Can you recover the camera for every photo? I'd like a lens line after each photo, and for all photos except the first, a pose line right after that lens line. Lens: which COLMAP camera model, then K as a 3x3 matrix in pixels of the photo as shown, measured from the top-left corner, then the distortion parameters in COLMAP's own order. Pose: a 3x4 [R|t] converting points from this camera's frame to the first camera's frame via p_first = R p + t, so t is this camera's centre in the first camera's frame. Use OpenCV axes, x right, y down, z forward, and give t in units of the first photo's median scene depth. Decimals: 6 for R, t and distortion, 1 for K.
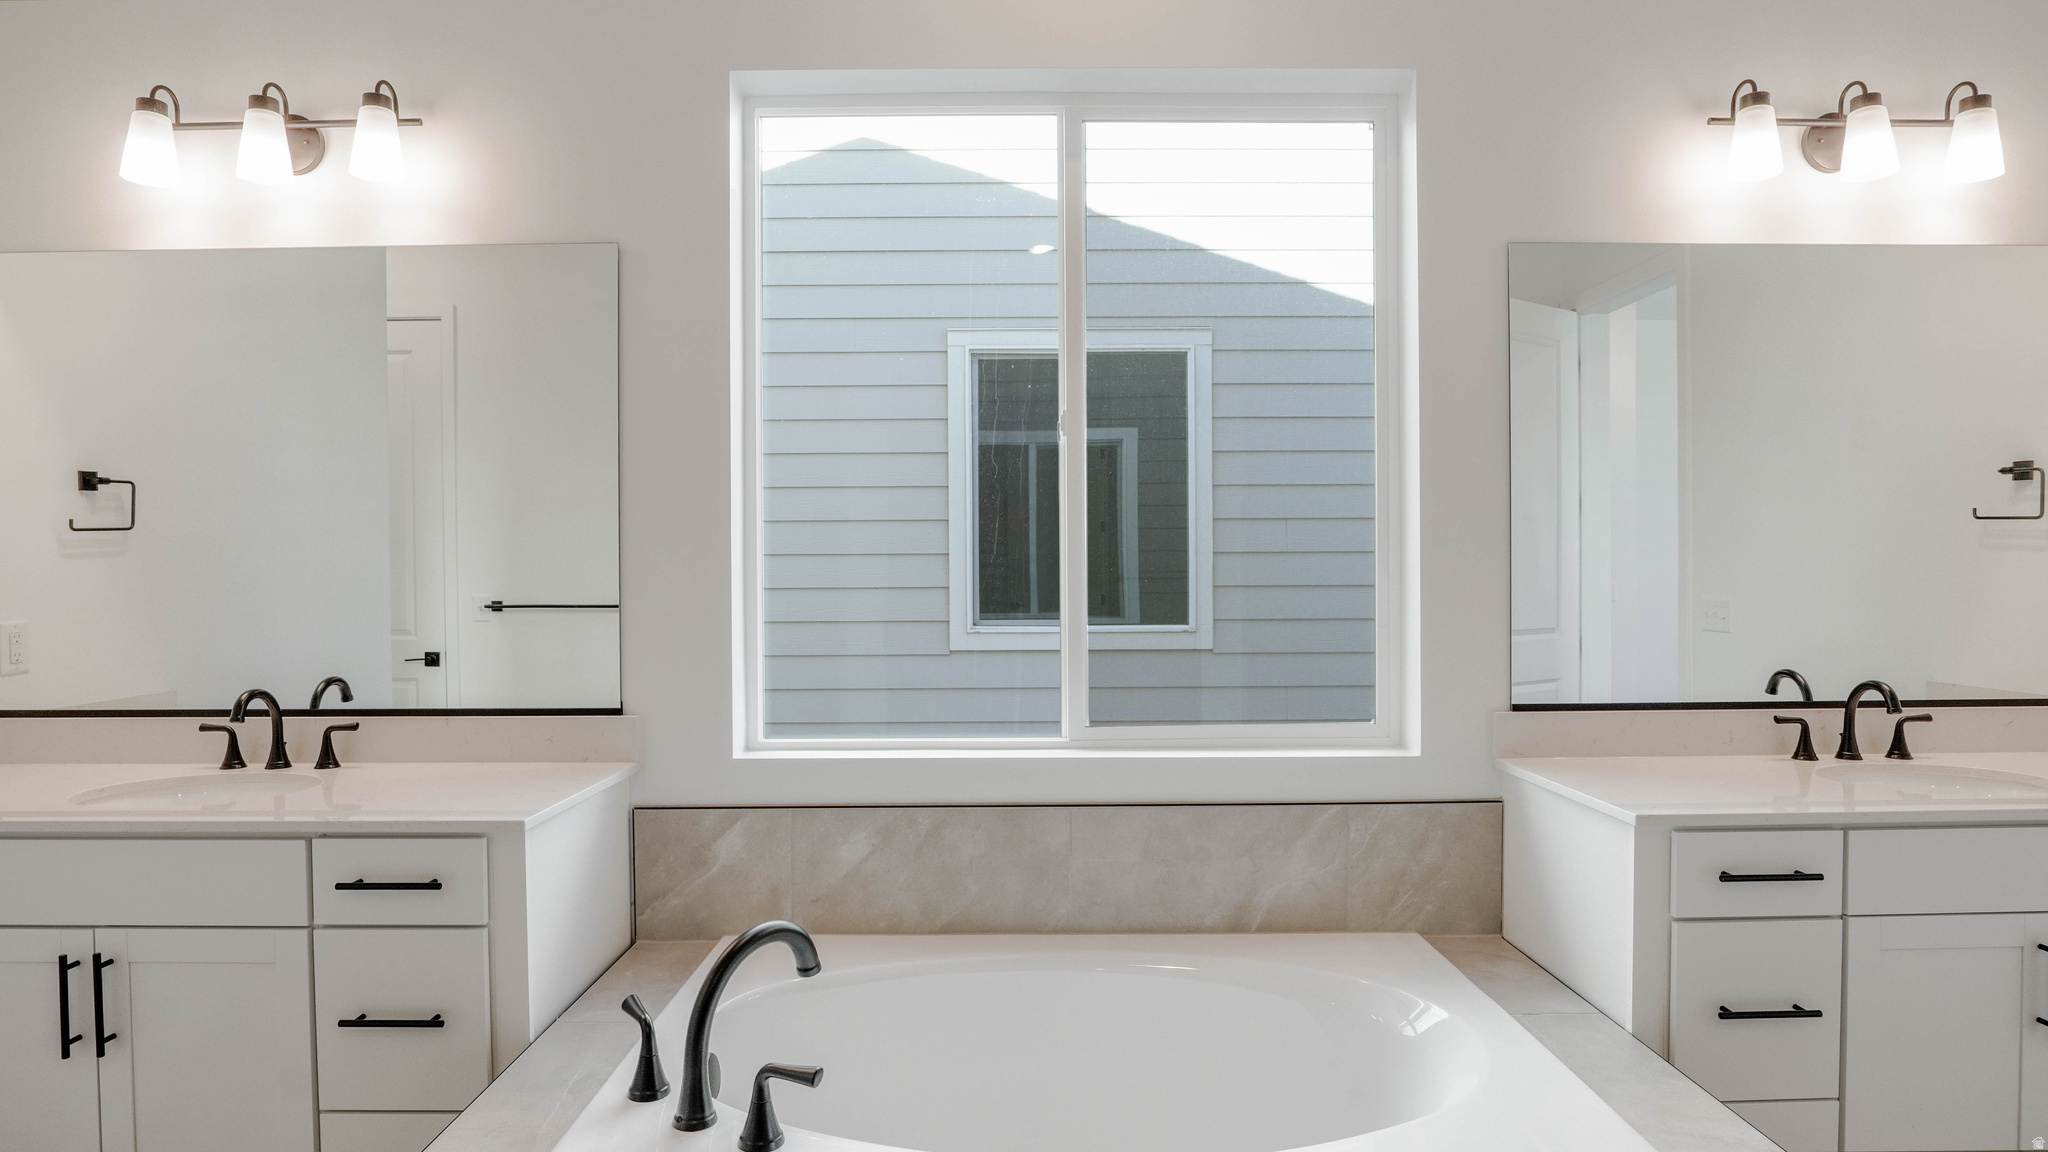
lens RADIAL K [[1024.4, 0, 1021.7], [0, 1024.4, 610.9], [0, 0, 1]] dist [-0.046804, 0.010775]
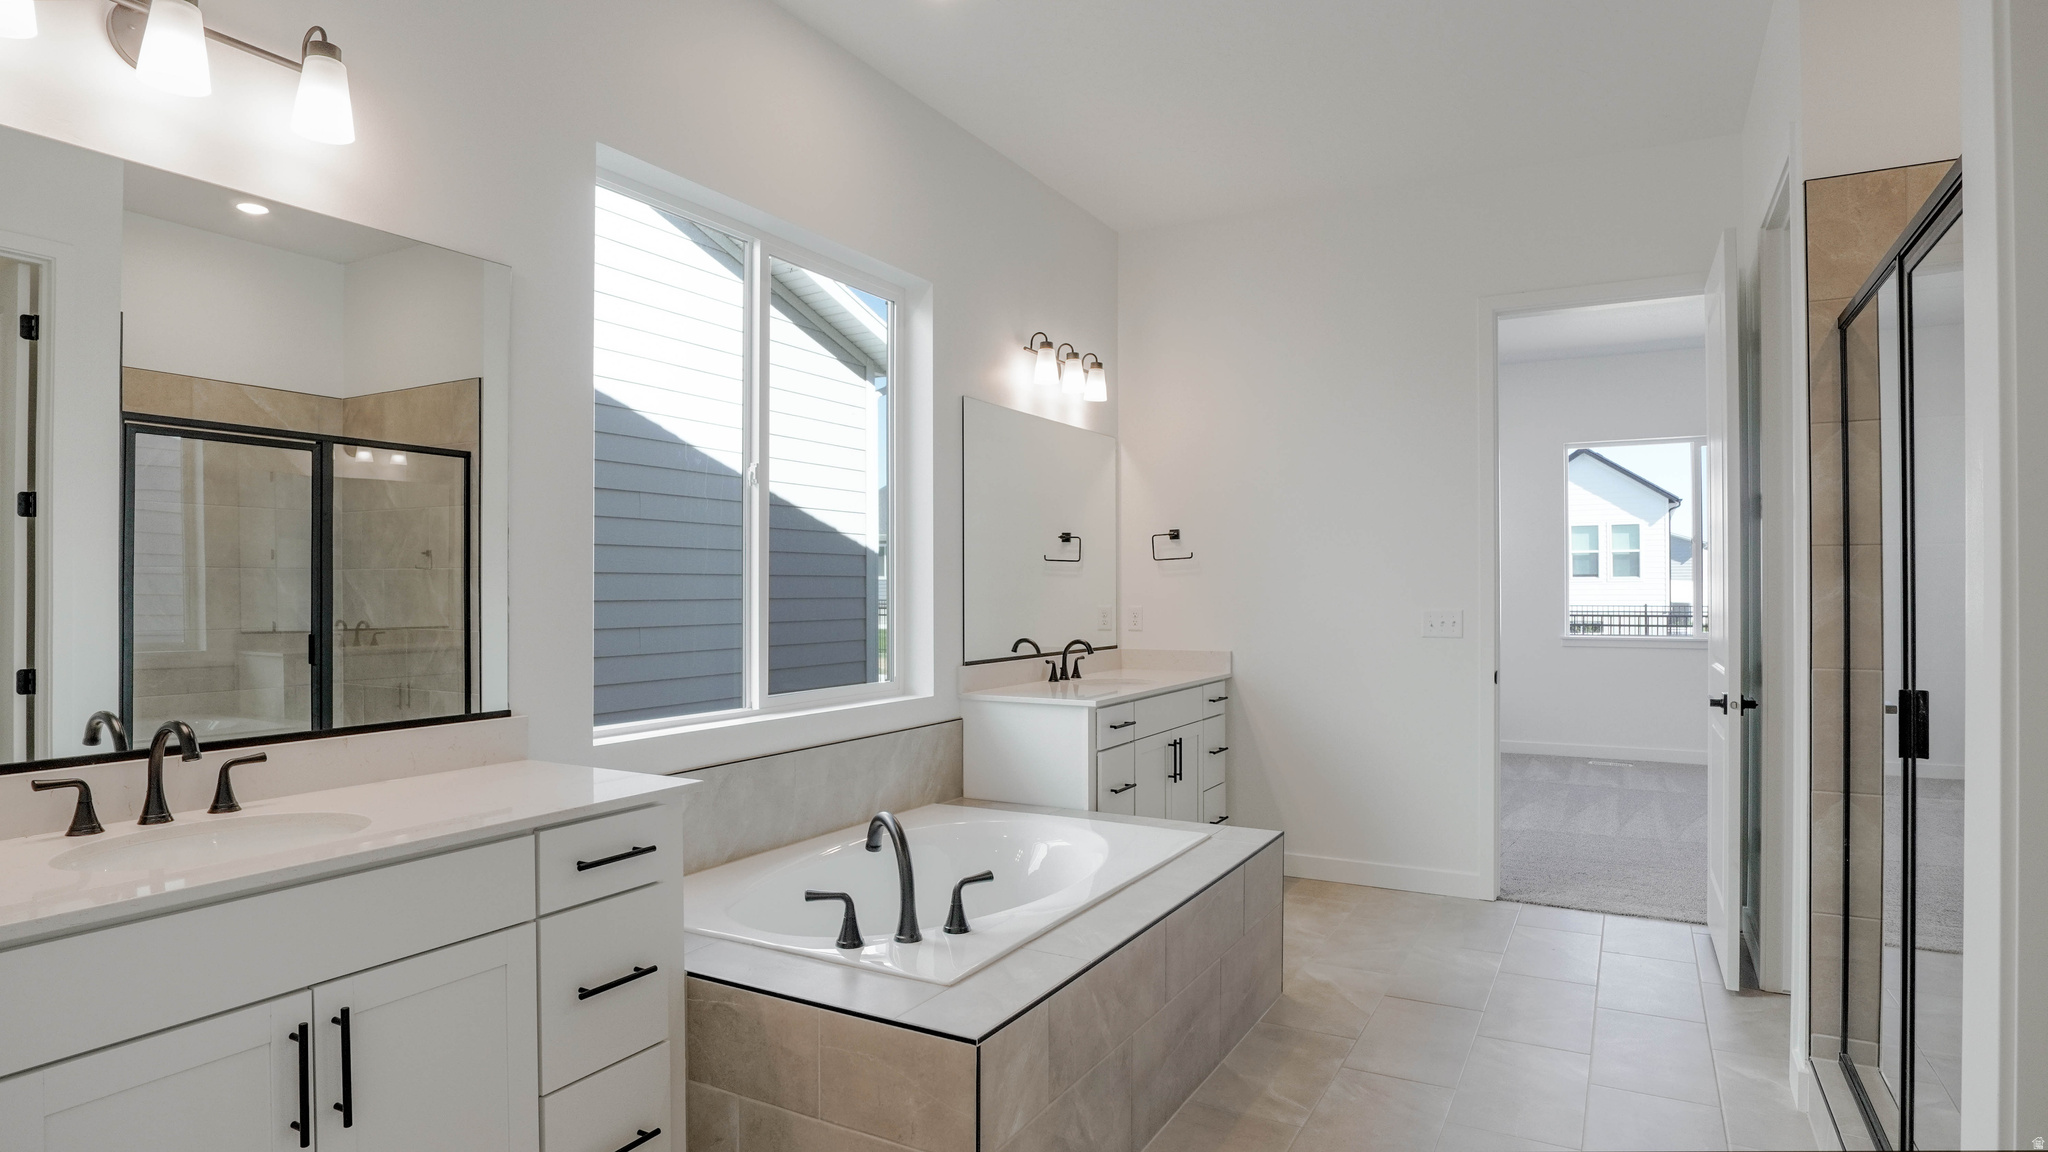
lens RADIAL K [[1120.0, 0, 1022.8], [0, 1120.0, 583.7], [0, 0, 1]] dist [-0.040834, 0.012783]
pose [[0.479455, 0.009669, 0.877513, -1.135412], [0.022381, 0.999479, -0.023241, 0.005617], [-0.877281, 0.030783, 0.478989, -0.006402]]
